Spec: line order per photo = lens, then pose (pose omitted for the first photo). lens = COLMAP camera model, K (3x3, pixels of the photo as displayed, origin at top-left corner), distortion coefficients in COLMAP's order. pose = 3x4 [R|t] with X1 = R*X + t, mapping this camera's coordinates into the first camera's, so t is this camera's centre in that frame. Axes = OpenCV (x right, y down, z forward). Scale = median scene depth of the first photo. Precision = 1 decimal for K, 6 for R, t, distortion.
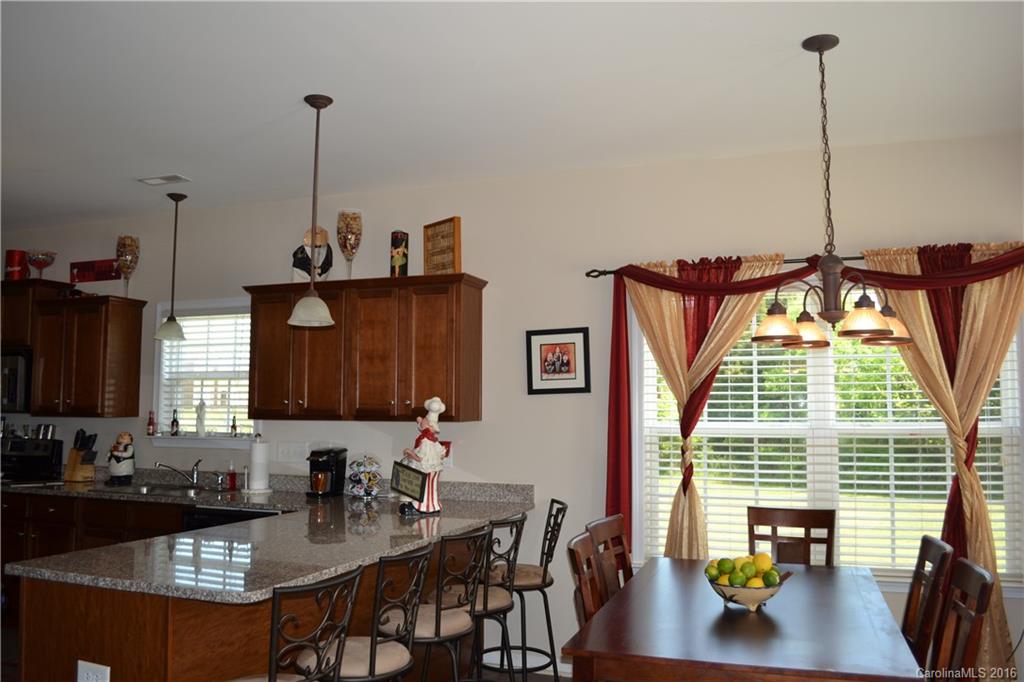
lens RADIAL K [[818.4, 0, 512.0], [0, 818.4, 341.0], [0, 0, 1]] dist [-0.071083, -0.002681]
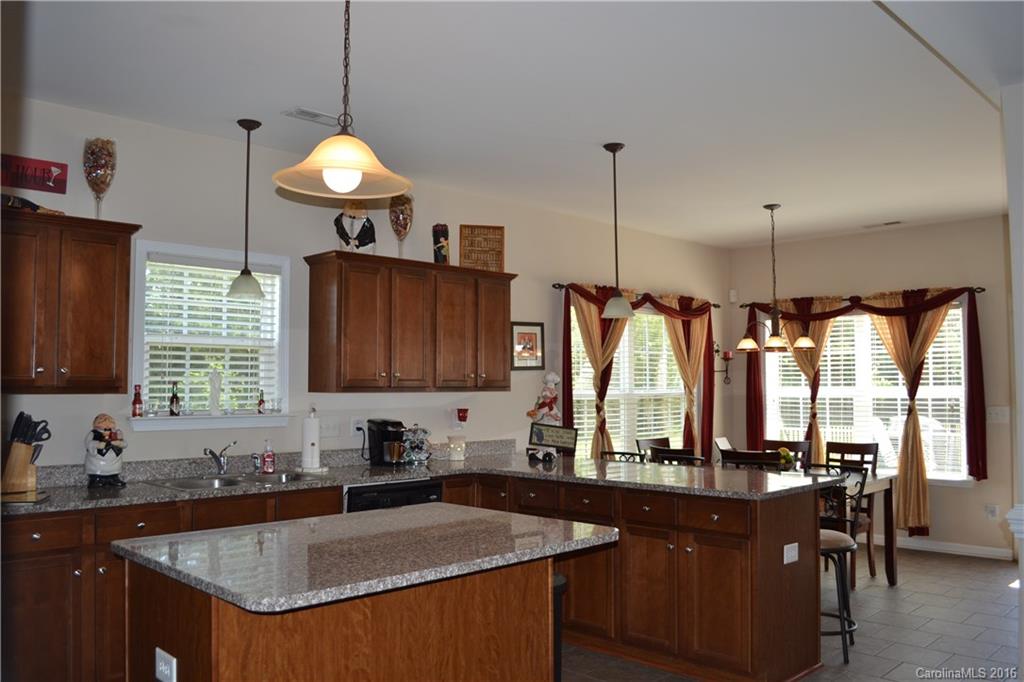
lens RADIAL K [[818.4, 0, 512.0], [0, 818.4, 341.0], [0, 0, 1]] dist [-0.071083, -0.002681]
pose [[0.424908, 0.050624, 0.903820, -1.123460], [-0.065355, 0.997545, -0.025148, 0.049431], [-0.902874, -0.048384, 0.427174, 0.425584]]
